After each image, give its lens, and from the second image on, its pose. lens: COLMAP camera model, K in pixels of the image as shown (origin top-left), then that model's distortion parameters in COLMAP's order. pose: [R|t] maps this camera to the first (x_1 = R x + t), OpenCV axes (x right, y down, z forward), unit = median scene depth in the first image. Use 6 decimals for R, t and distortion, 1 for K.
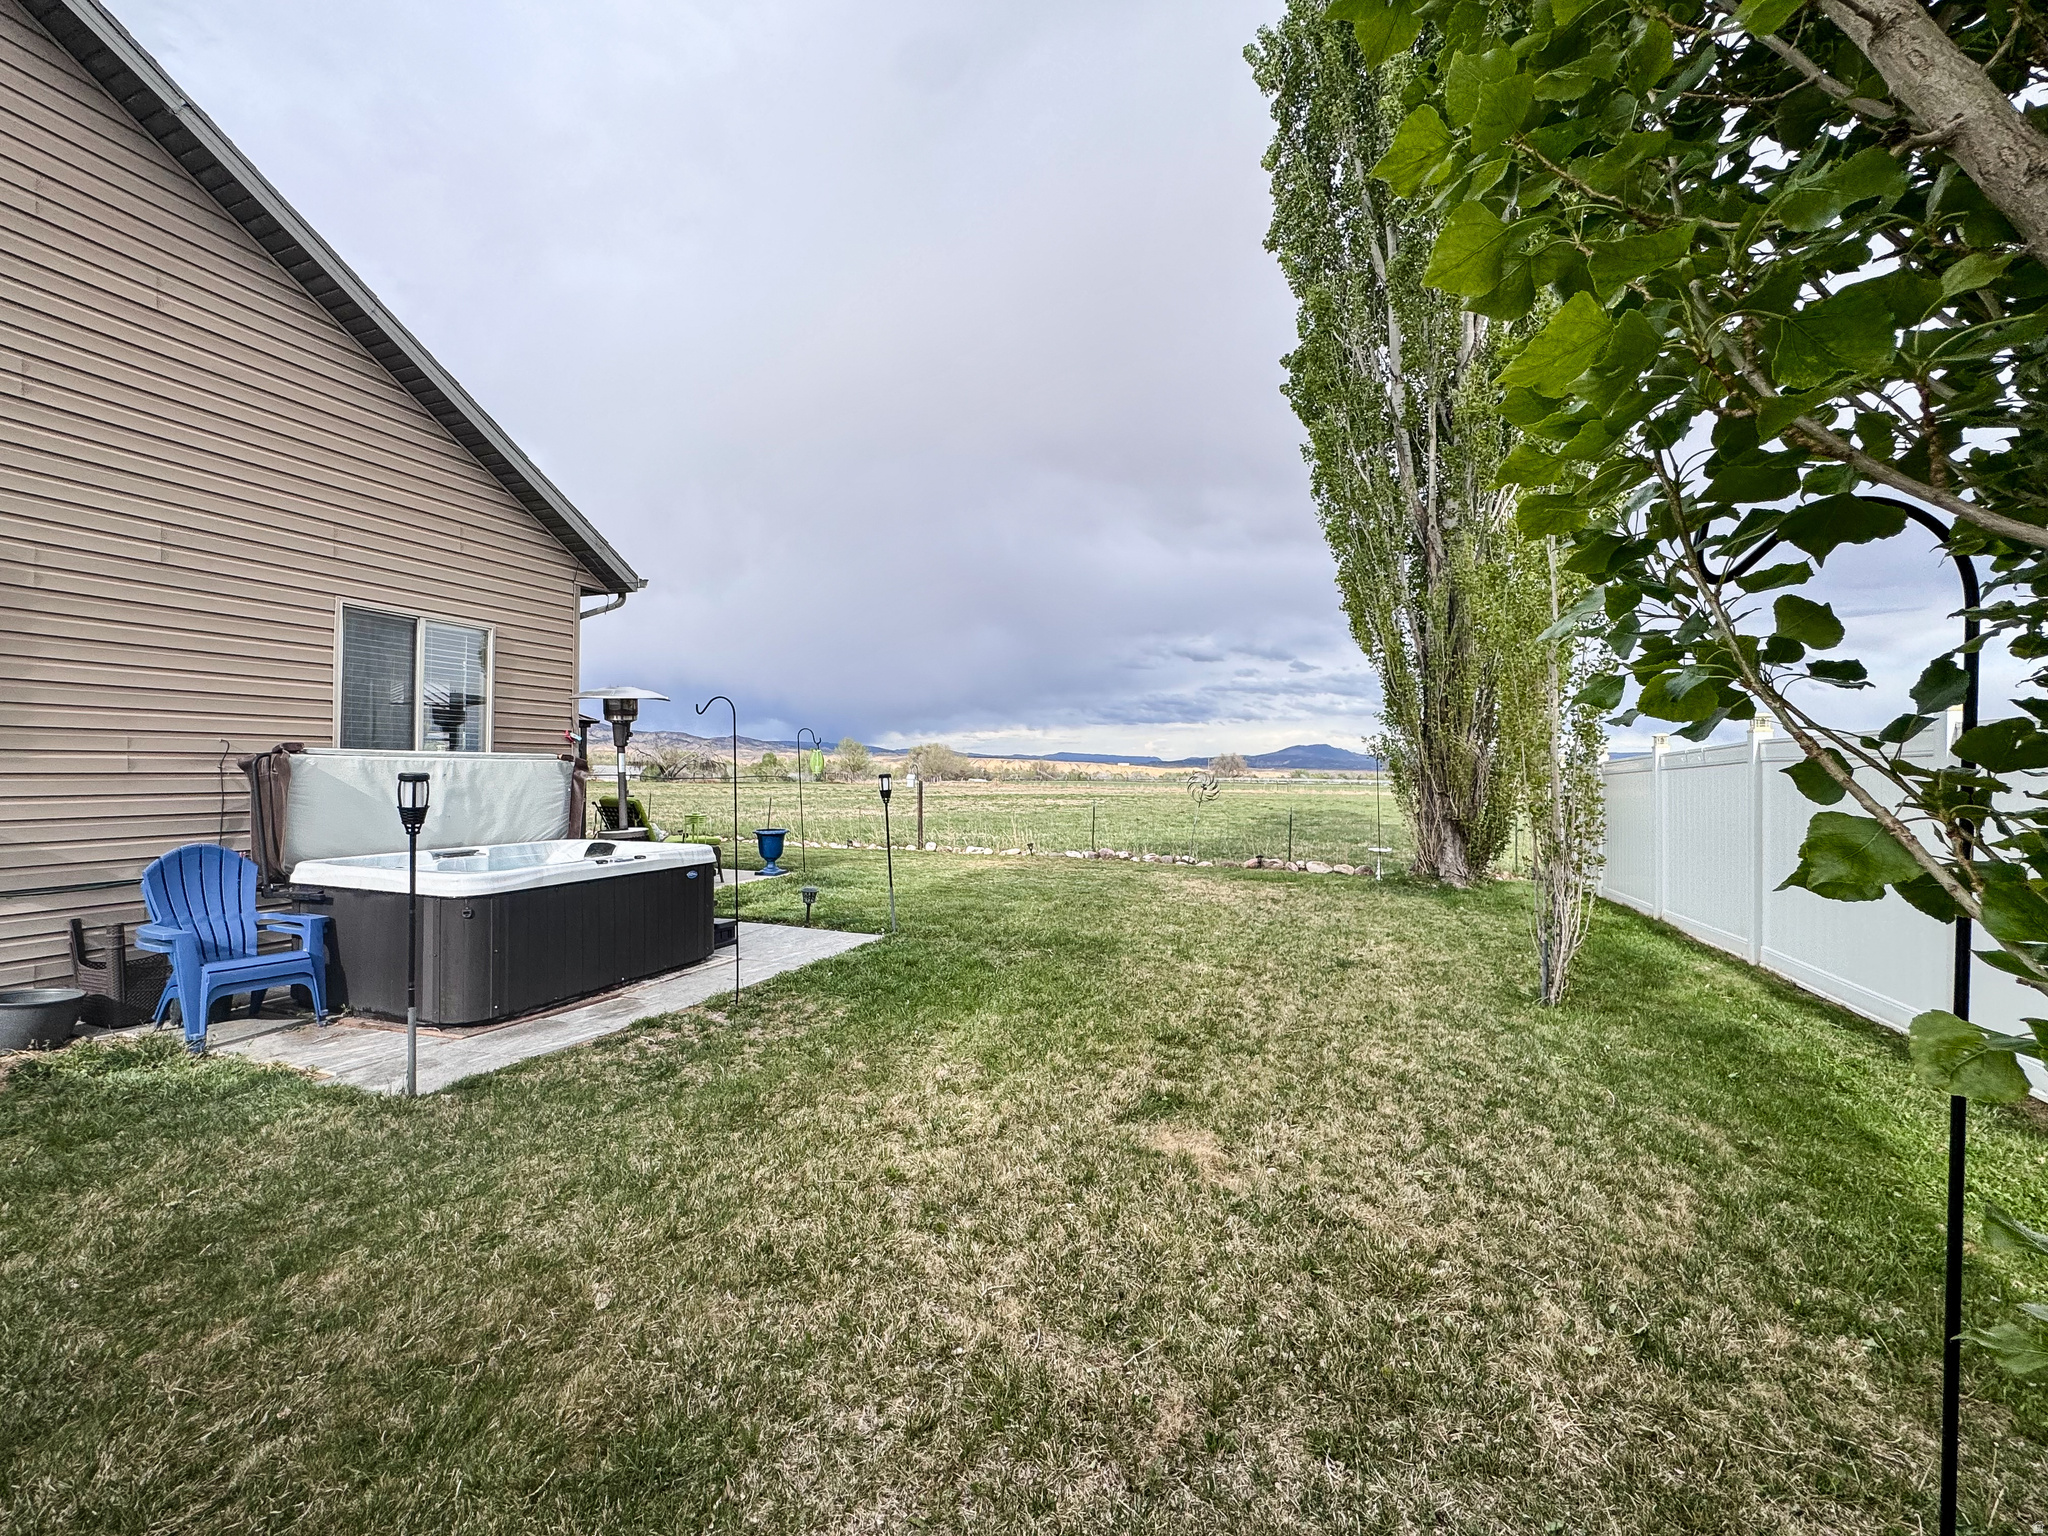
lens RADIAL K [[895.0, 0, 1024.0], [0, 895.0, 768.0], [0, 0, 1]] dist [-0.000634, -0.000182]
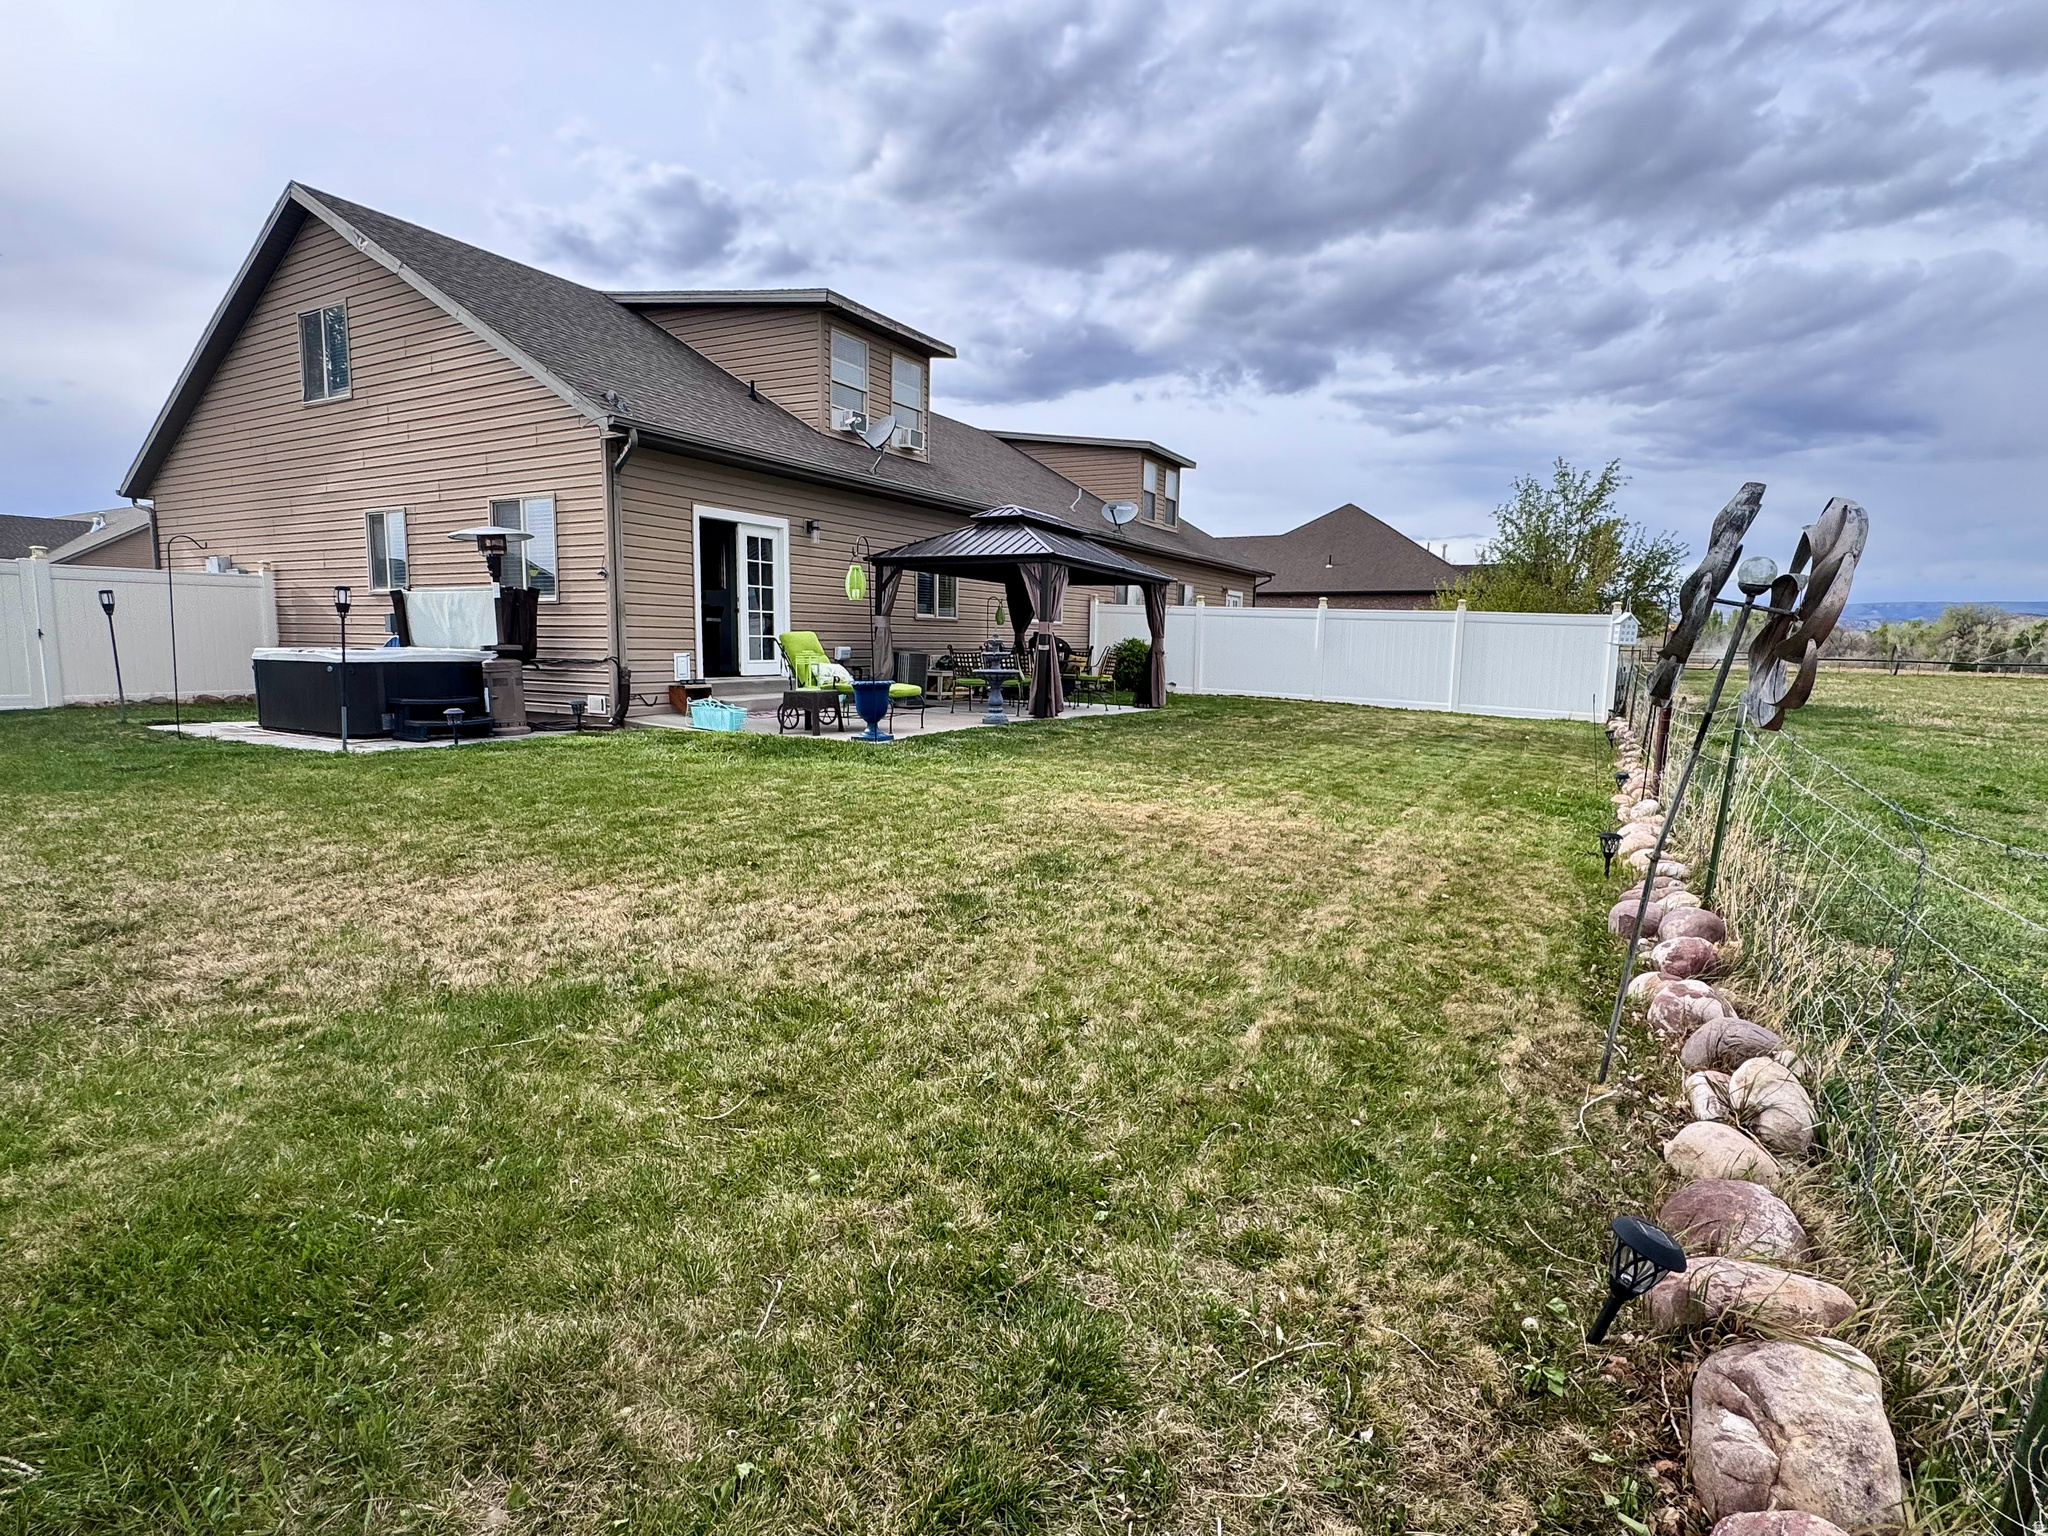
lens RADIAL K [[979.7, 0, 1024.0], [0, 979.7, 768.0], [0, 0, 1]] dist [-0.000750, -0.000229]
pose [[-0.191072, 0.114849, -0.974834, 0.899959], [-0.023081, 0.992331, 0.121434, 0.067451], [0.981305, 0.045703, -0.186955, 2.376690]]
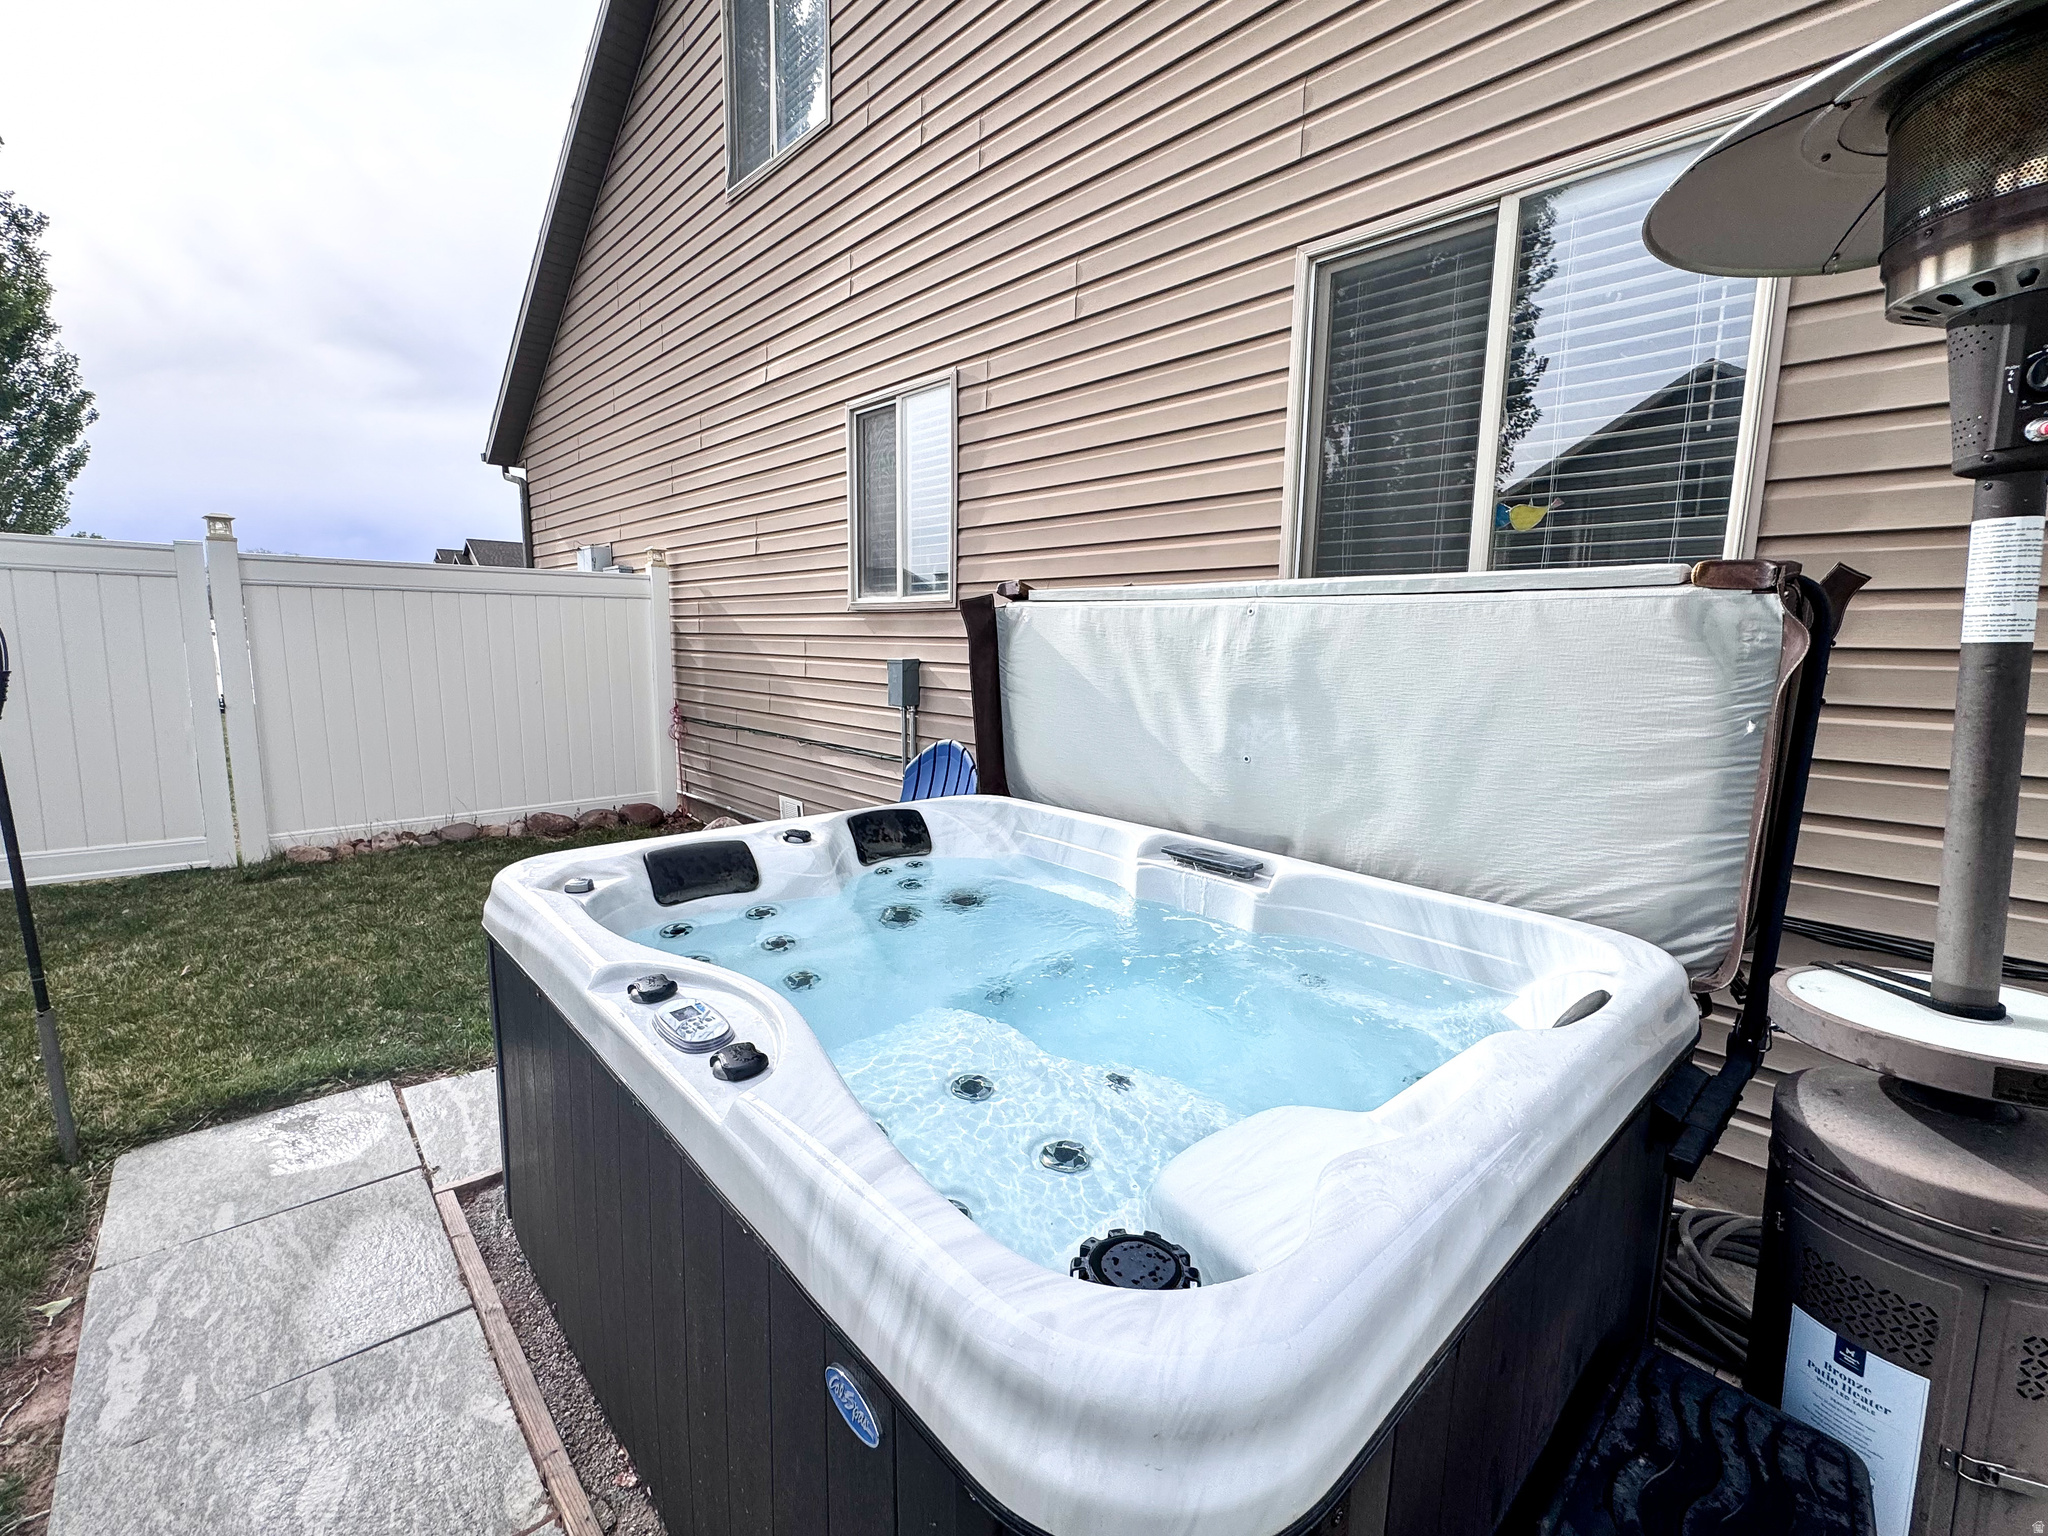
lens RADIAL K [[895.0, 0, 1024.0], [0, 895.0, 768.0], [0, 0, 1]] dist [-0.000634, -0.000182]
pose [[-0.480772, 0.117487, -0.868939, -0.277594], [-0.019967, 0.989259, 0.144802, 0.006075], [0.876618, 0.086967, -0.473262, 1.125670]]
